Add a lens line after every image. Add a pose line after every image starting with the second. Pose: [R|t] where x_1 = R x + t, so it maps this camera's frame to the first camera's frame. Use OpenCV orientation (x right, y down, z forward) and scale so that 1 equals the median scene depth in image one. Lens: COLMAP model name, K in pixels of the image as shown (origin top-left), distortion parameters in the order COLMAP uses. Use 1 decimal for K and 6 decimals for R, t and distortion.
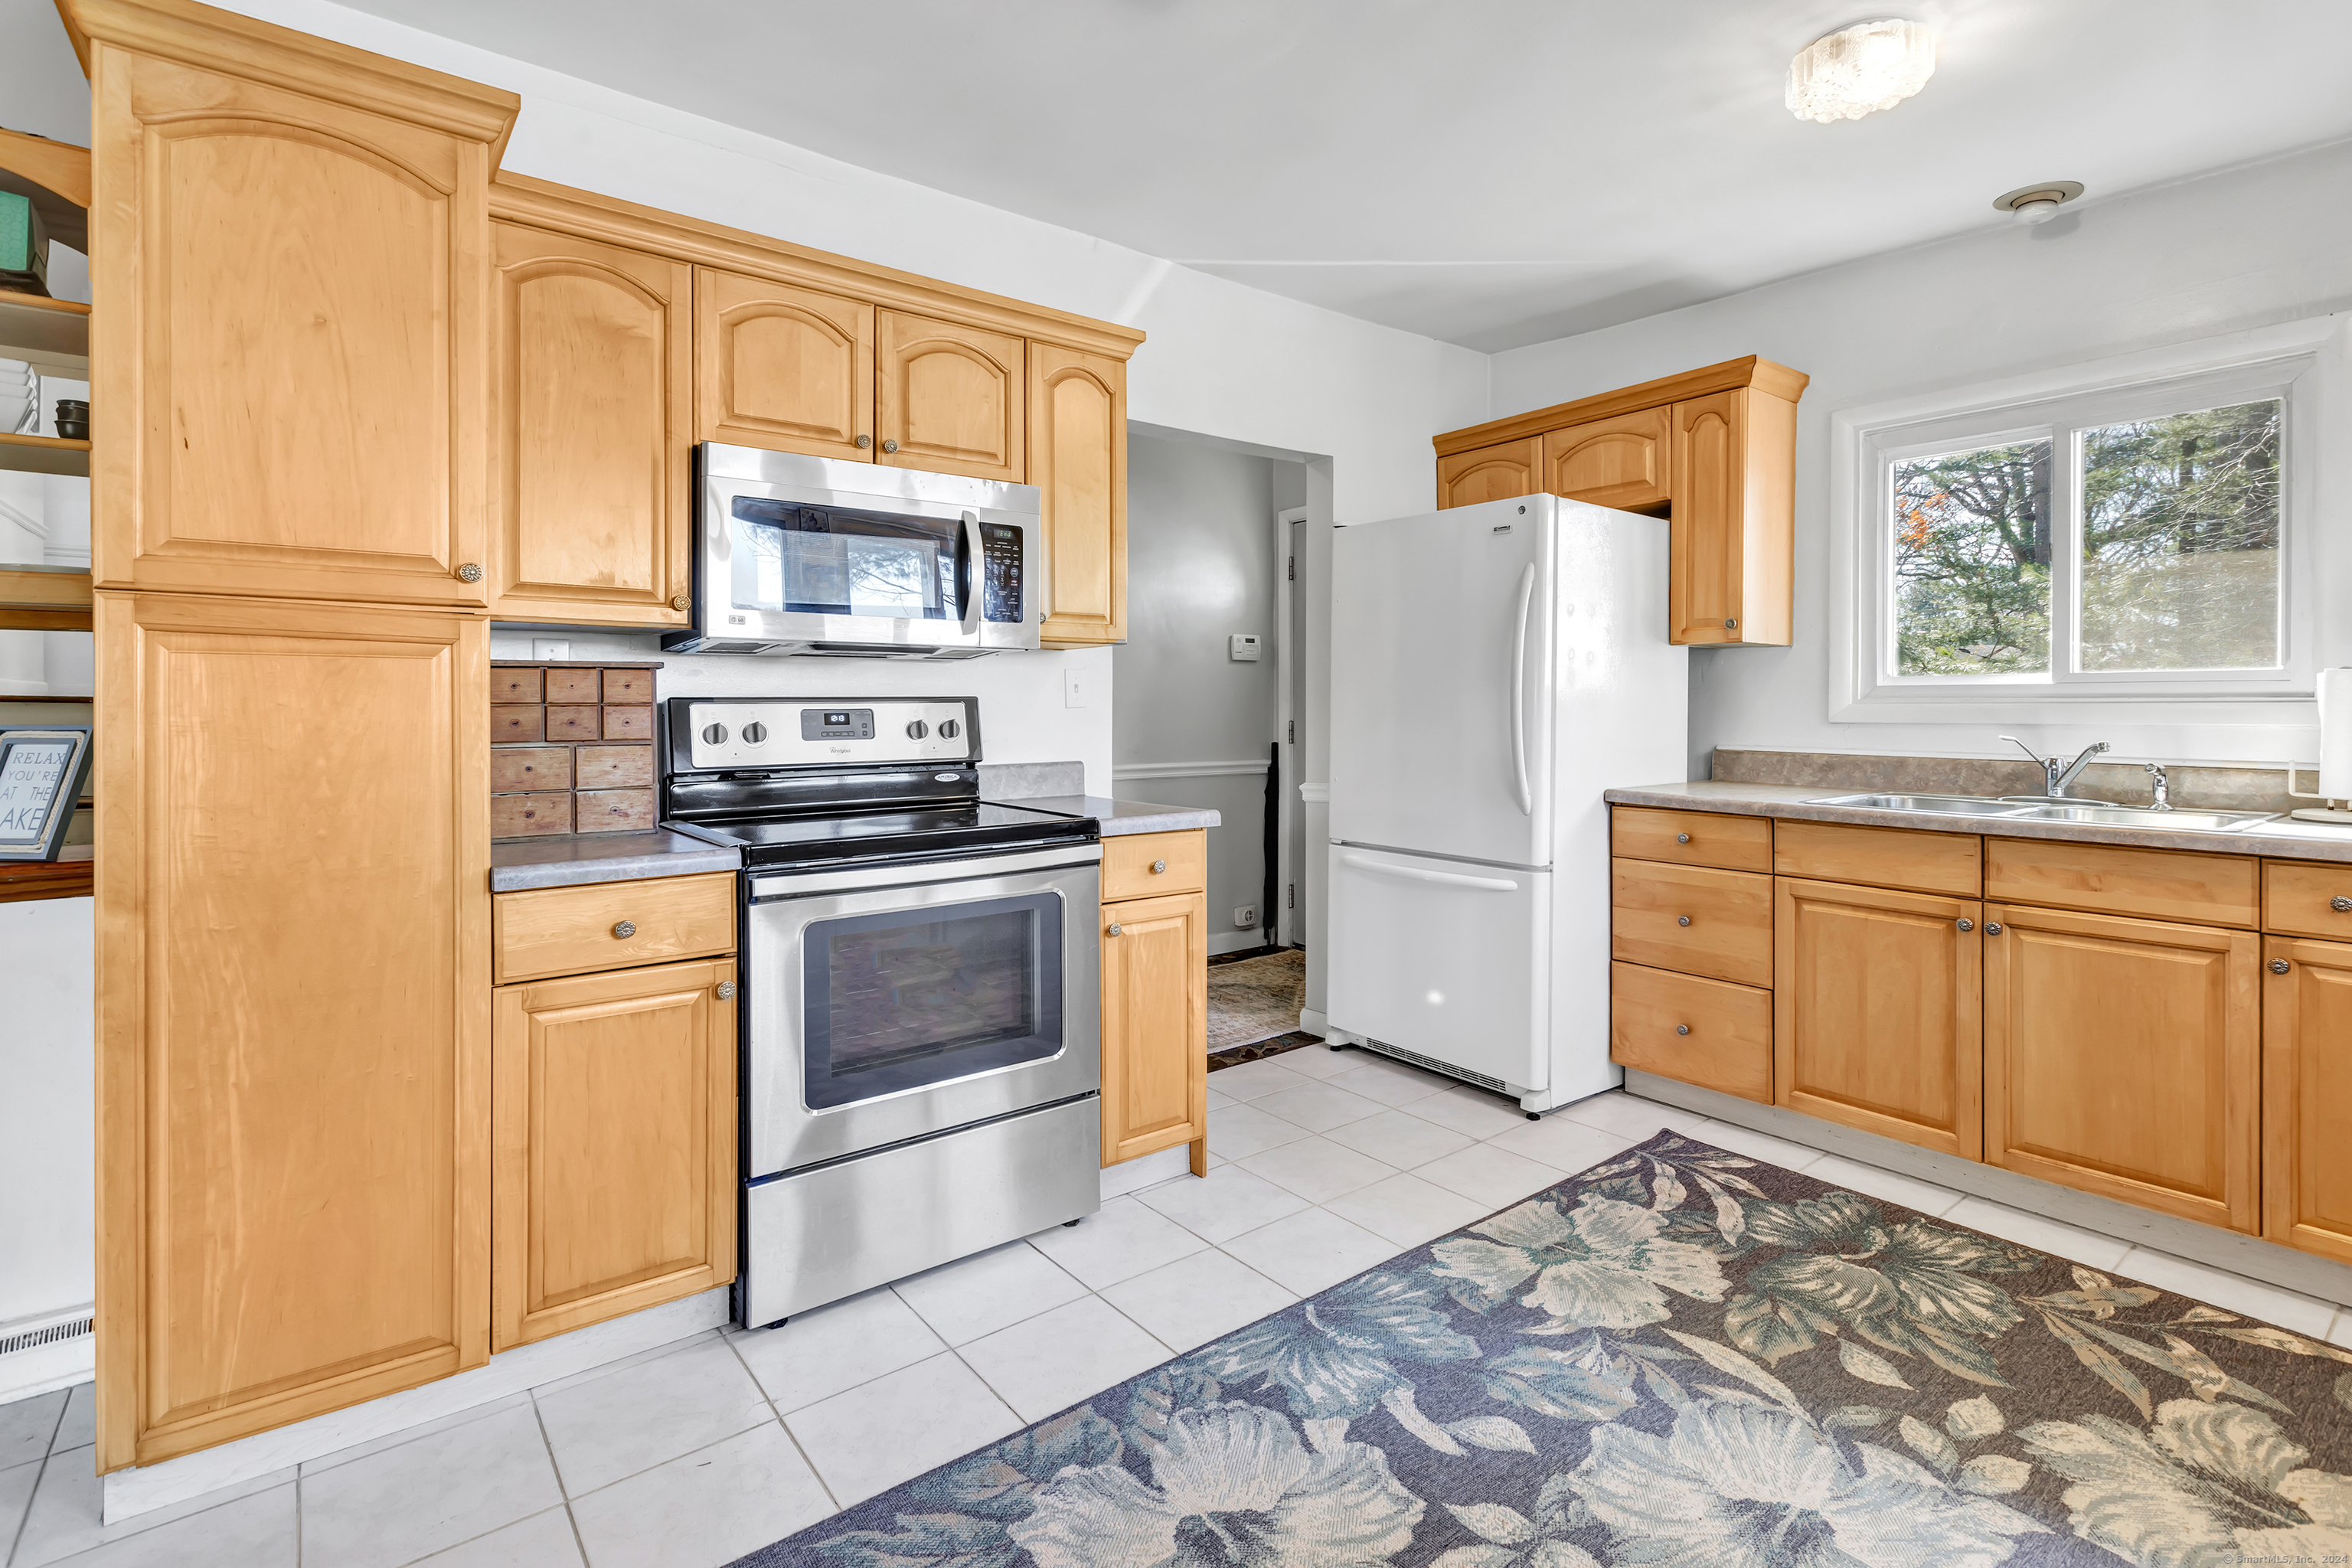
lens RADIAL K [[1092.0, 0, 1190.6], [0, 1092.0, 709.7], [0, 0, 1]] dist [0.001040, -0.001040]
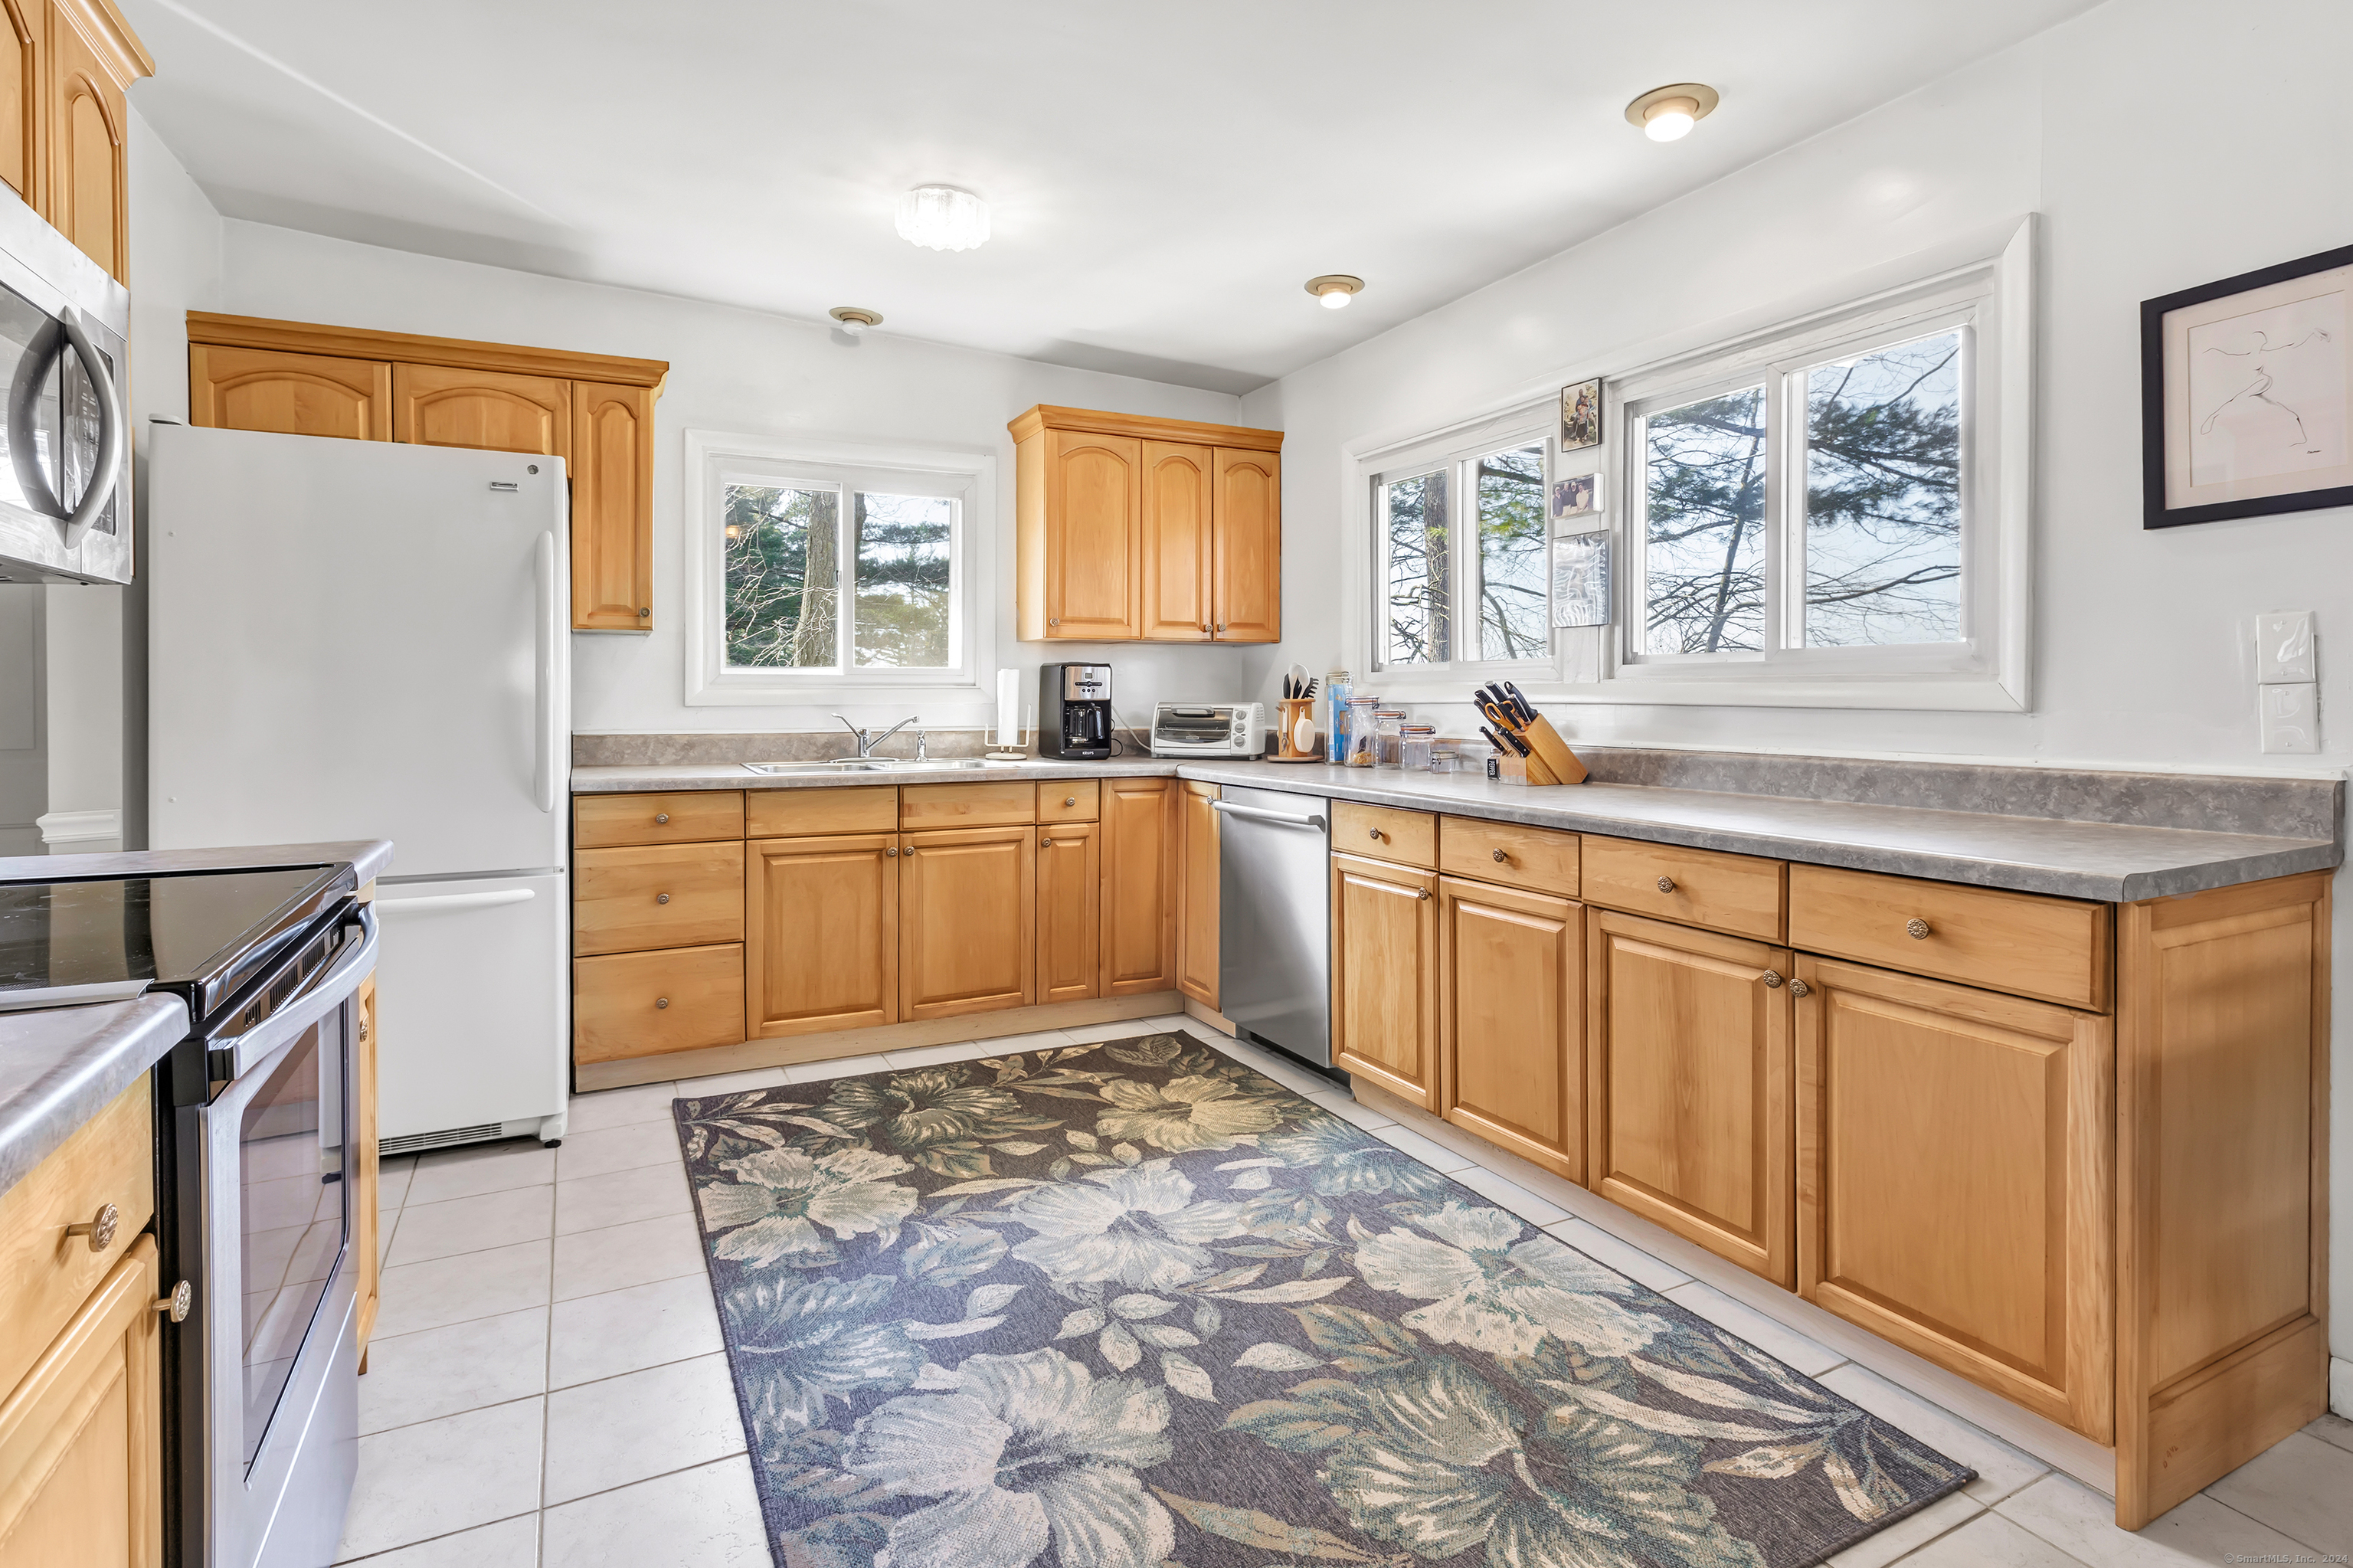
lens RADIAL K [[1159.7, 0, 1137.6], [0, 1159.7, 707.5], [0, 0, 1]] dist [0.004425, 0.001587]
pose [[0.219245, -0.011796, 0.975598, -0.697136], [0.003692, 0.999930, 0.011260, 0.002331], [-0.975663, 0.001133, 0.219274, 0.427905]]
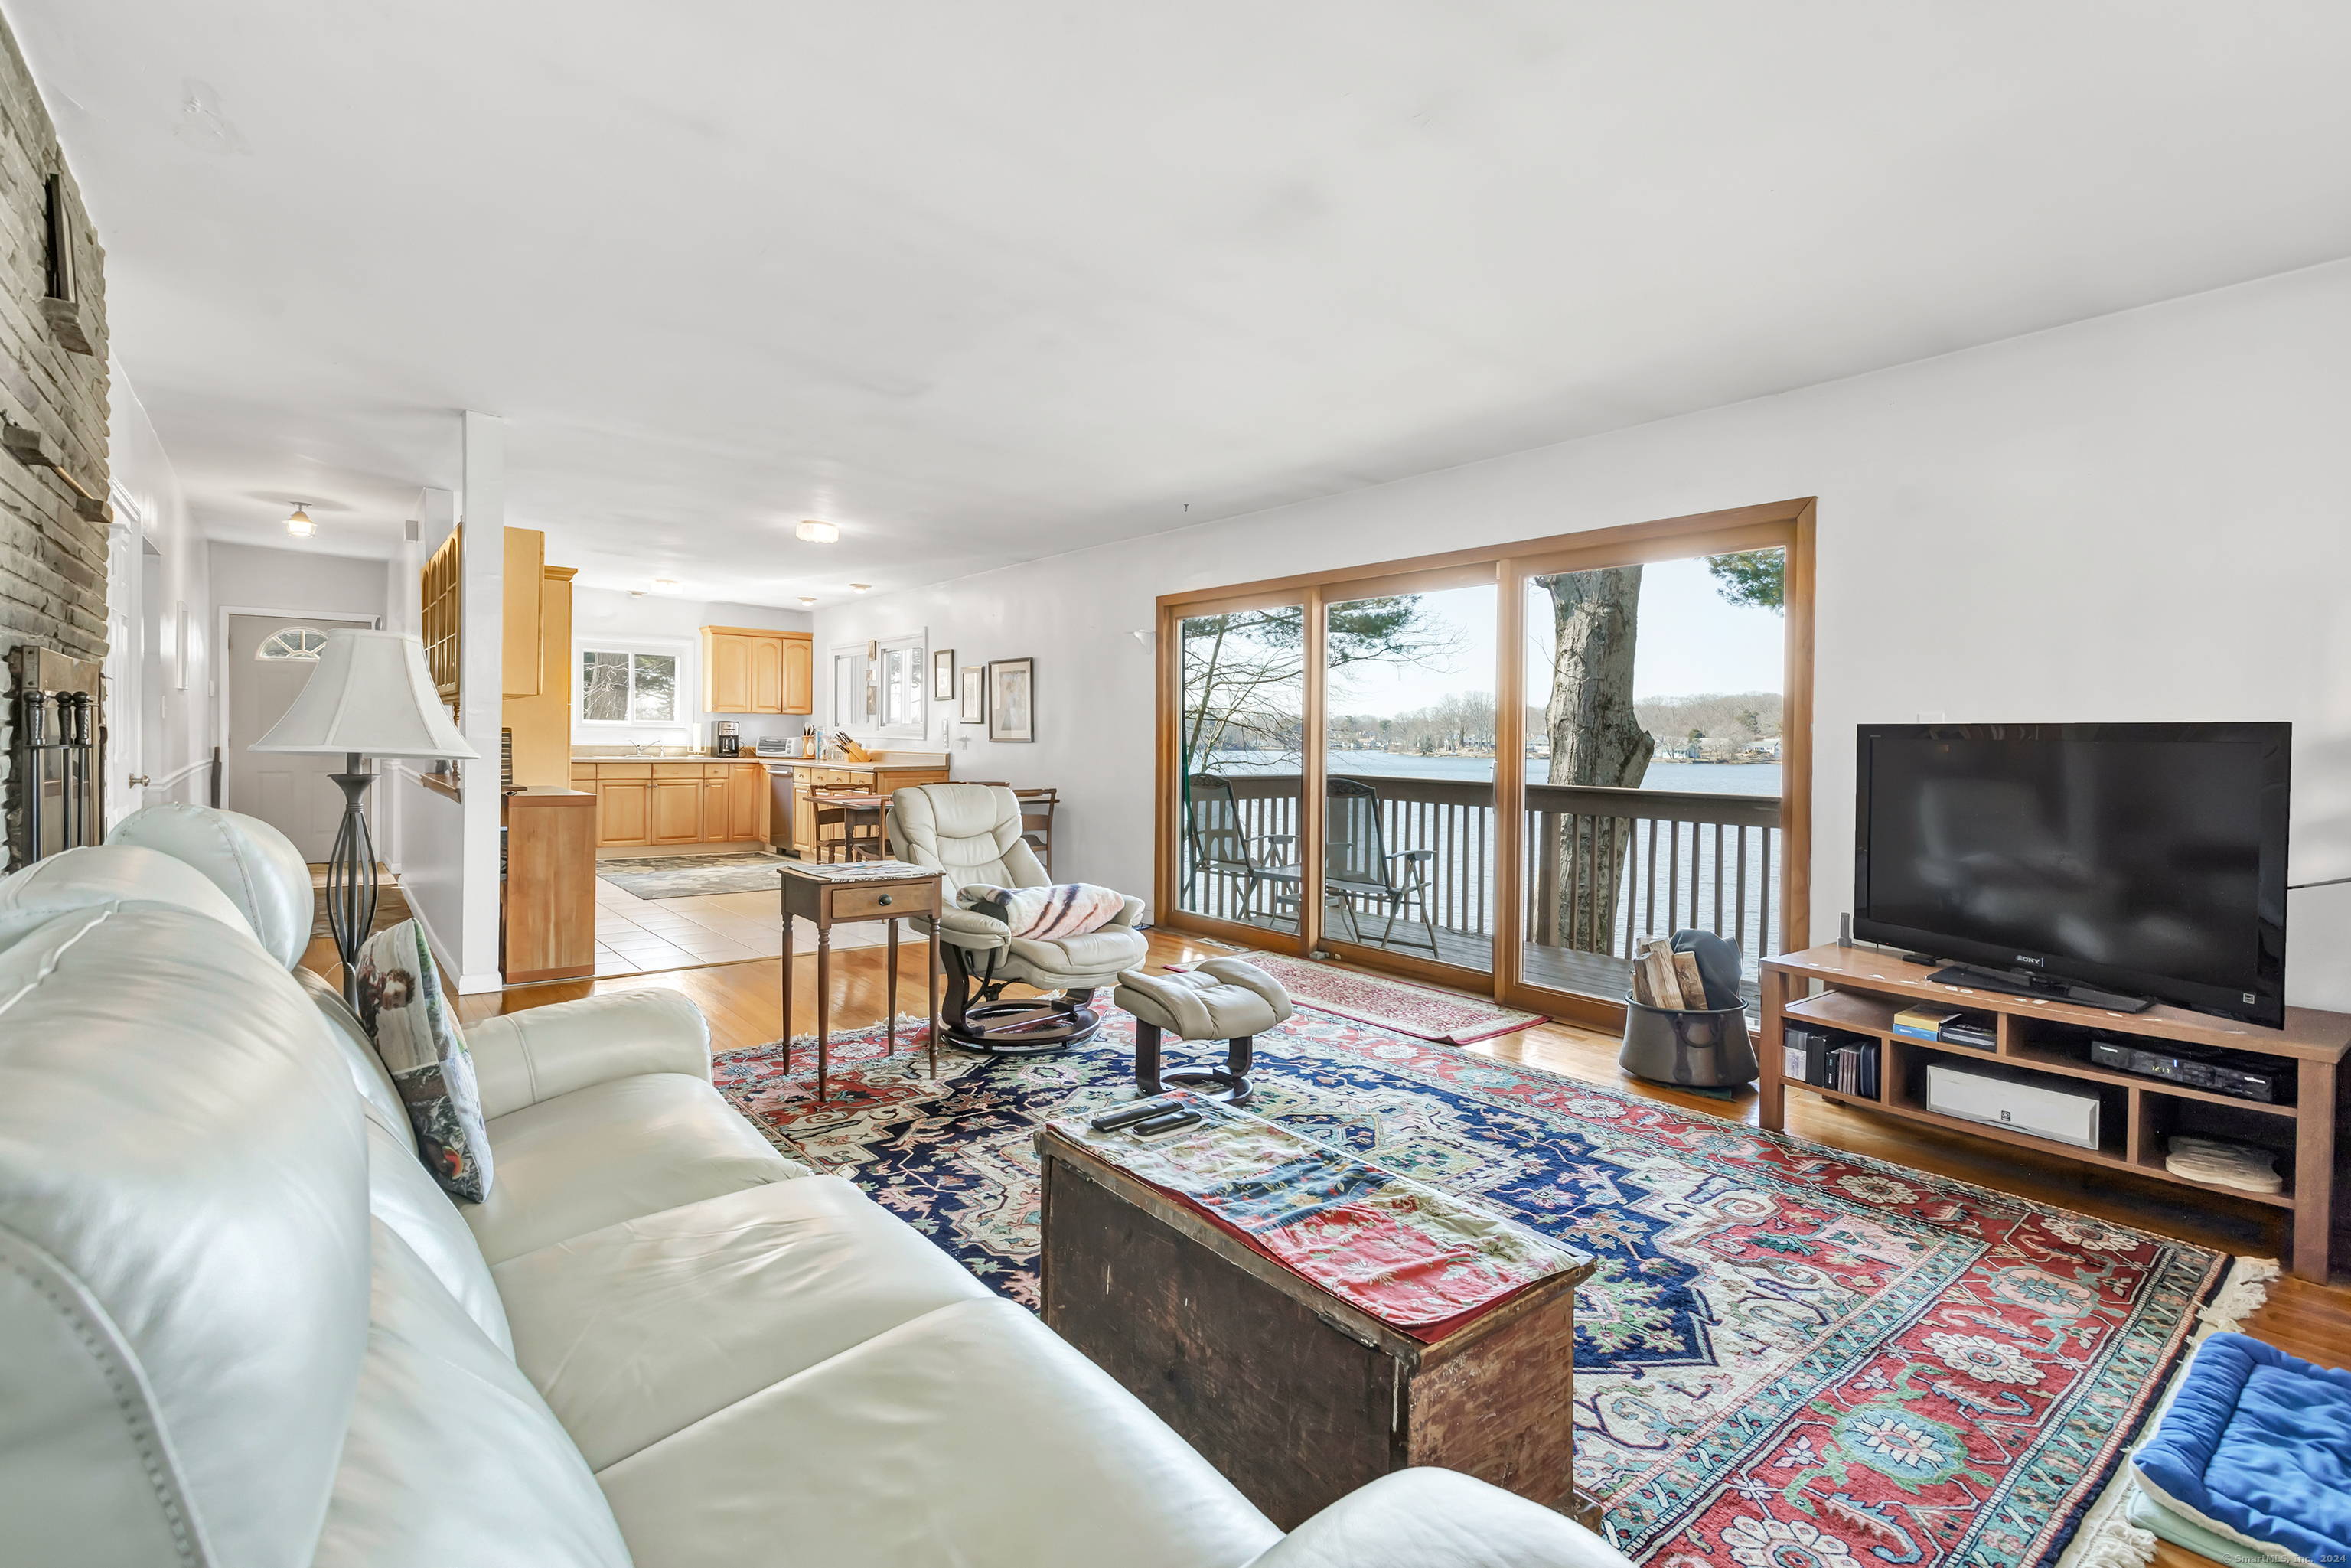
lens RADIAL K [[1091.5, 0, 1127.2], [0, 1091.5, 752.9], [0, 0, 1]] dist [0.001040, -0.001040]
pose [[0.028812, -0.013181, 0.999498, -3.560739], [-0.011175, 0.999846, 0.013508, 0.004422], [-0.999522, -0.011558, 0.028660, -0.943783]]
